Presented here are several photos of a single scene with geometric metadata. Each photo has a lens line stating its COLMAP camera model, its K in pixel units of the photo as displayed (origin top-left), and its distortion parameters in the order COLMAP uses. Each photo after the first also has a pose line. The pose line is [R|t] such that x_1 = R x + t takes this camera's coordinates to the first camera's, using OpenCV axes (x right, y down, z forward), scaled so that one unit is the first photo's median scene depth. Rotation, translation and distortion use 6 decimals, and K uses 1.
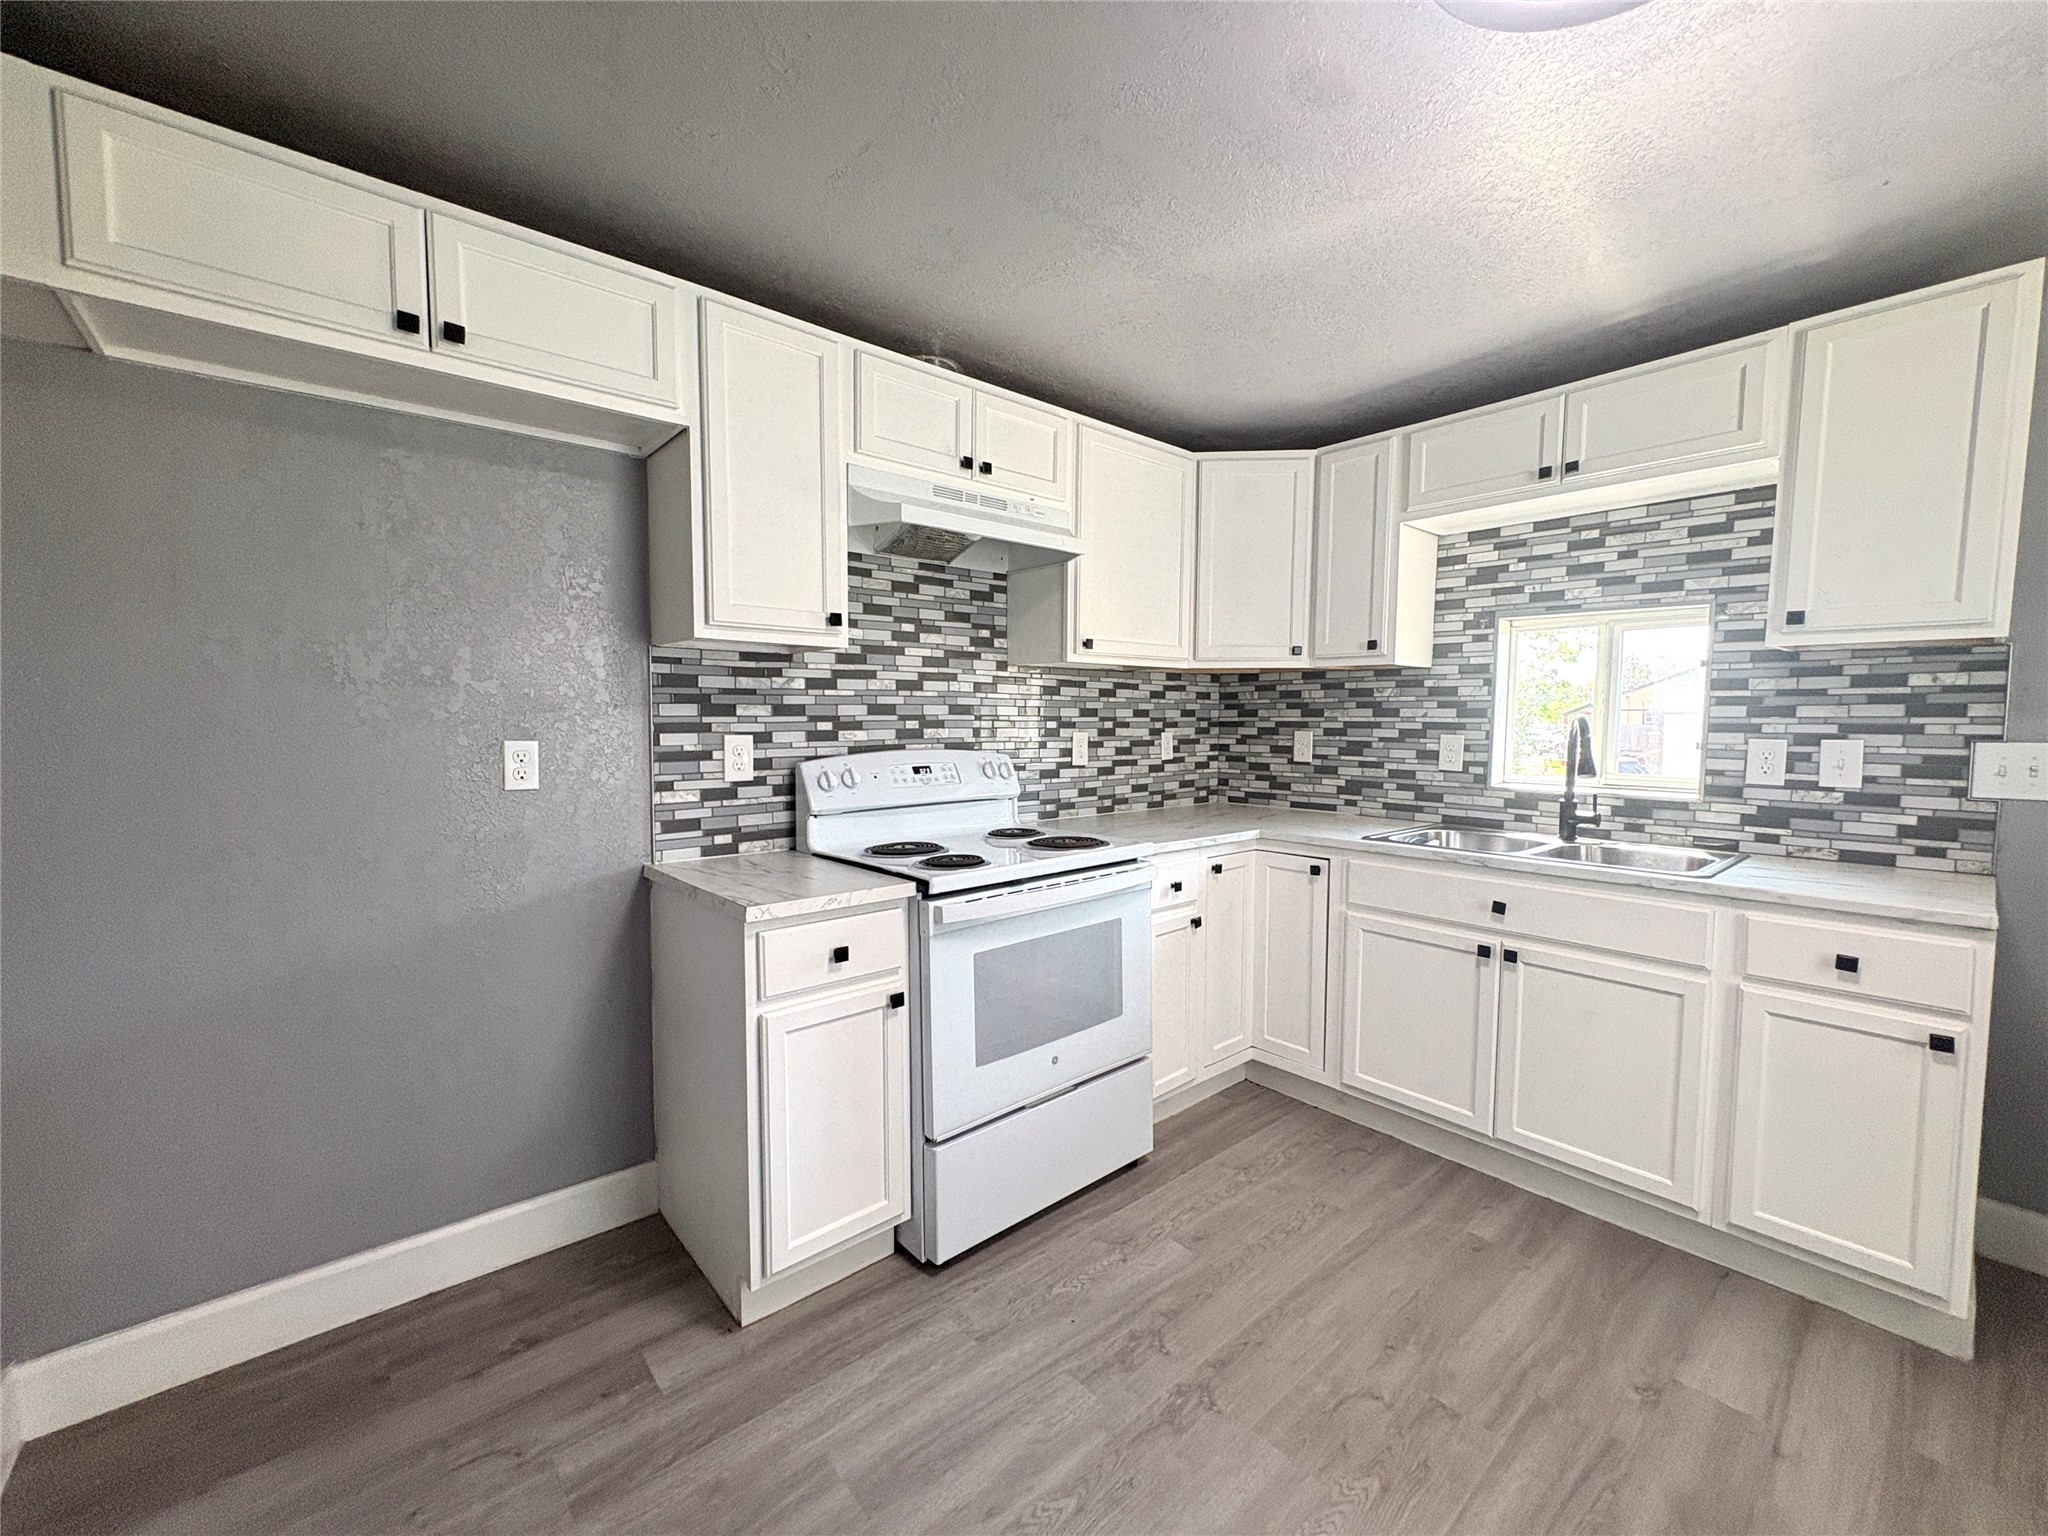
lens RADIAL K [[819.2, 0, 1024.0], [0, 819.2, 768.0], [0, 0, 1]] dist [0.001267, 0.000210]
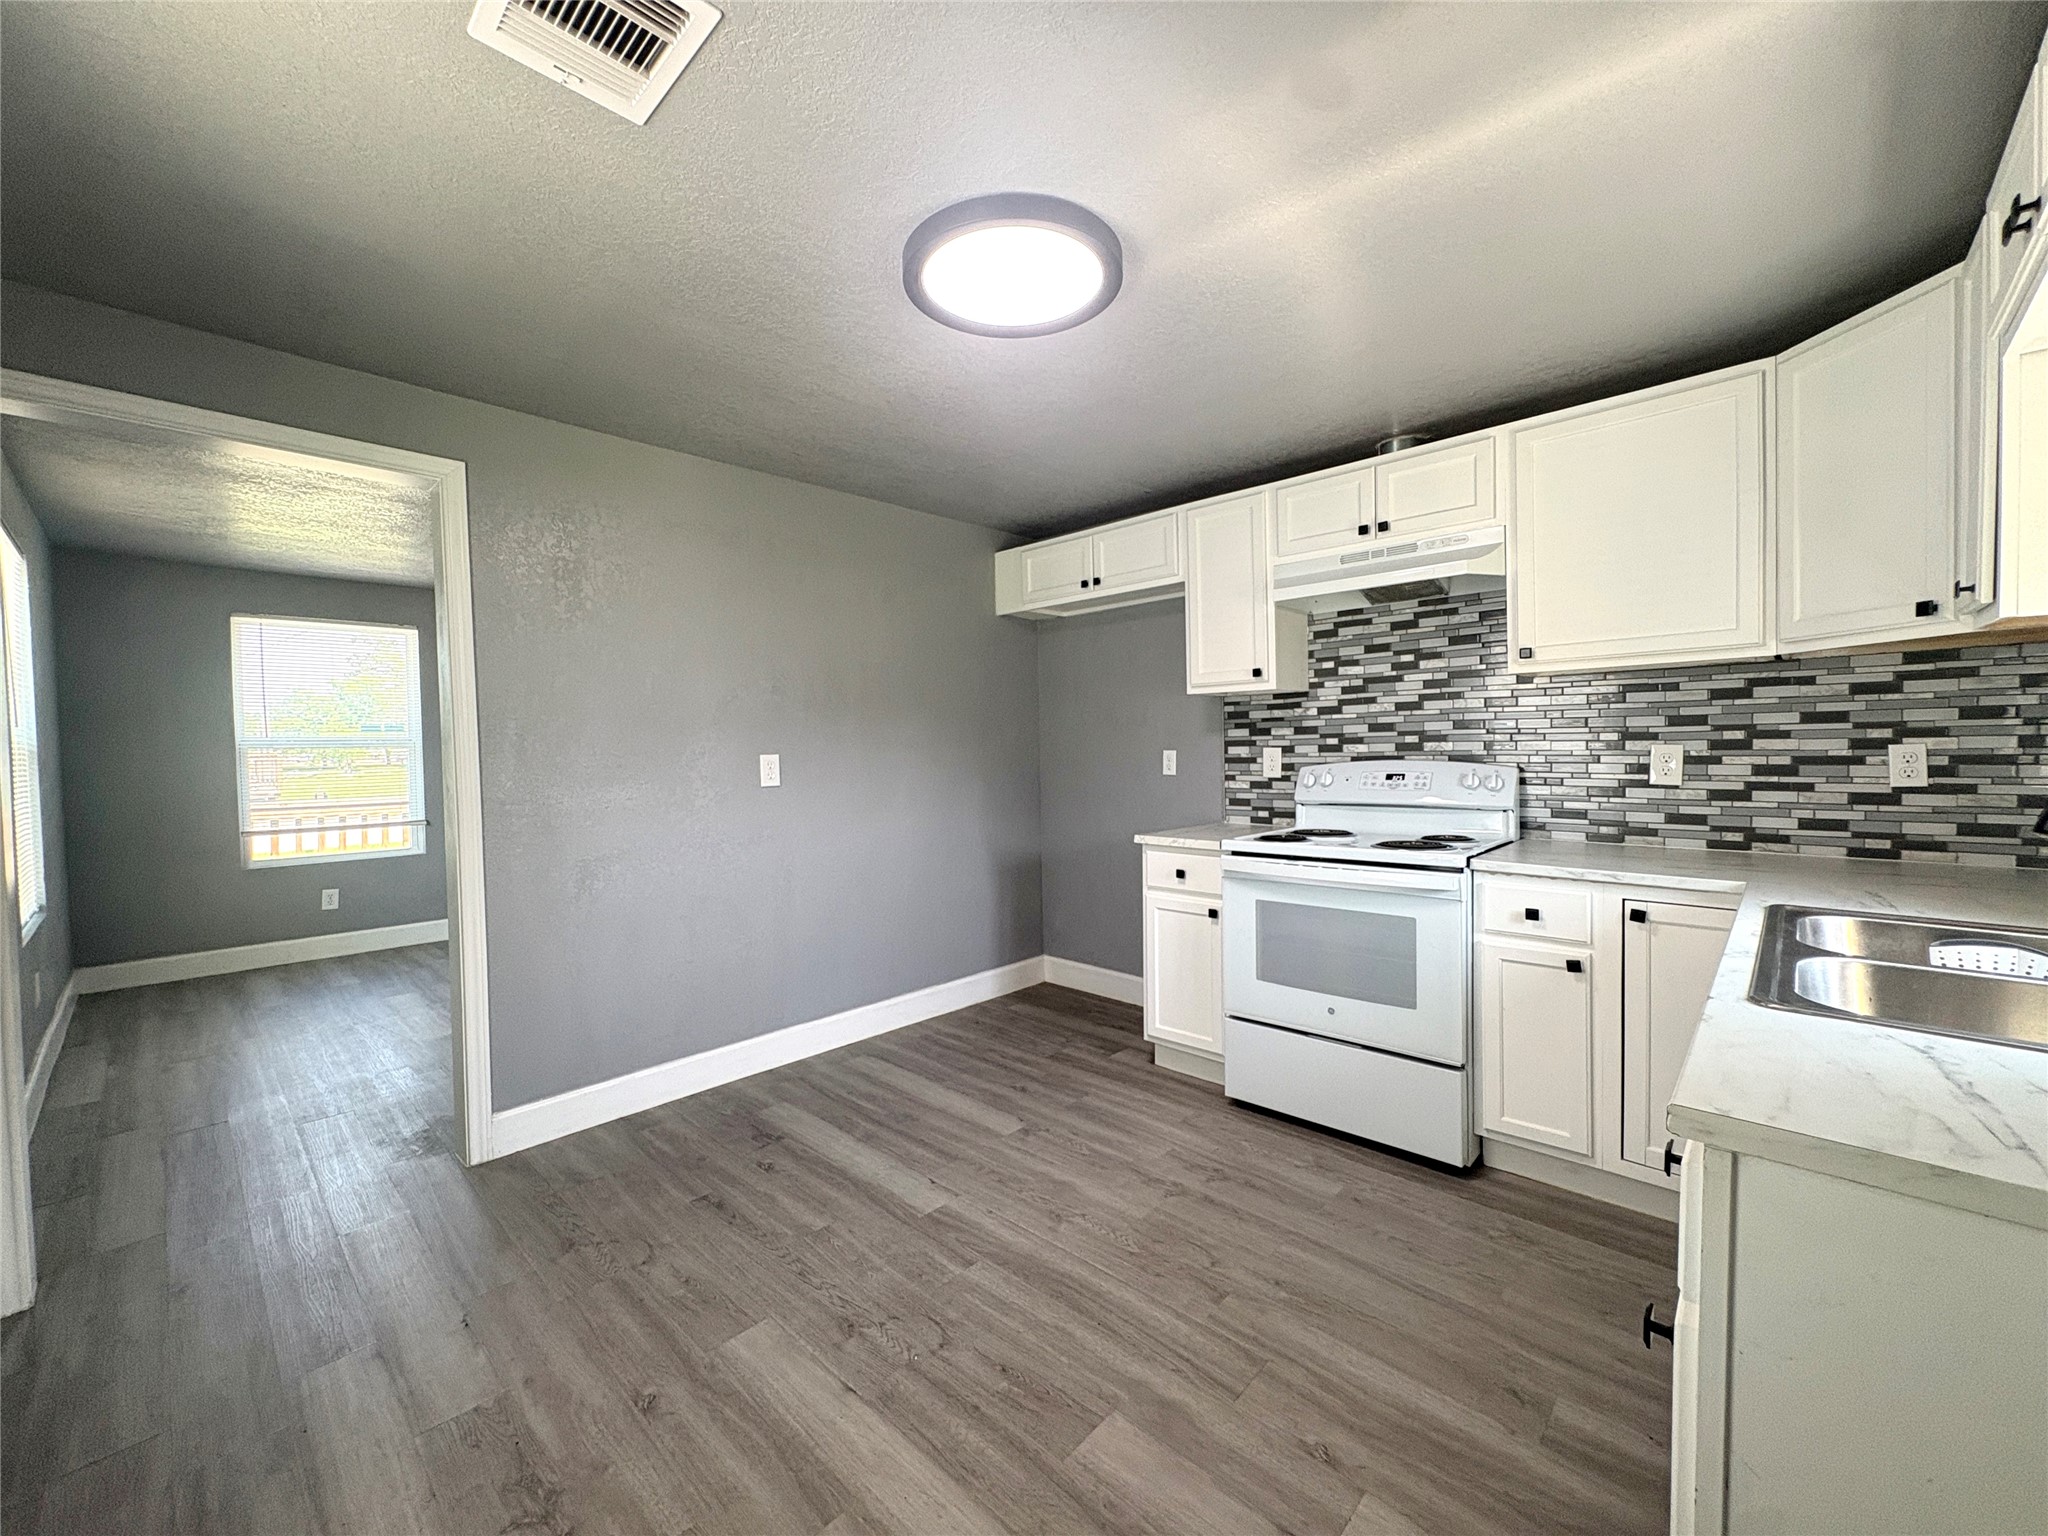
lens RADIAL K [[819.2, 0, 1024.0], [0, 819.2, 768.0], [0, 0, 1]] dist [0.001267, 0.000210]
pose [[0.103057, 0.023523, -0.994397, 1.046352], [-0.043349, 0.998877, 0.019136, -0.010281], [0.993730, 0.041134, 0.103961, 0.343592]]
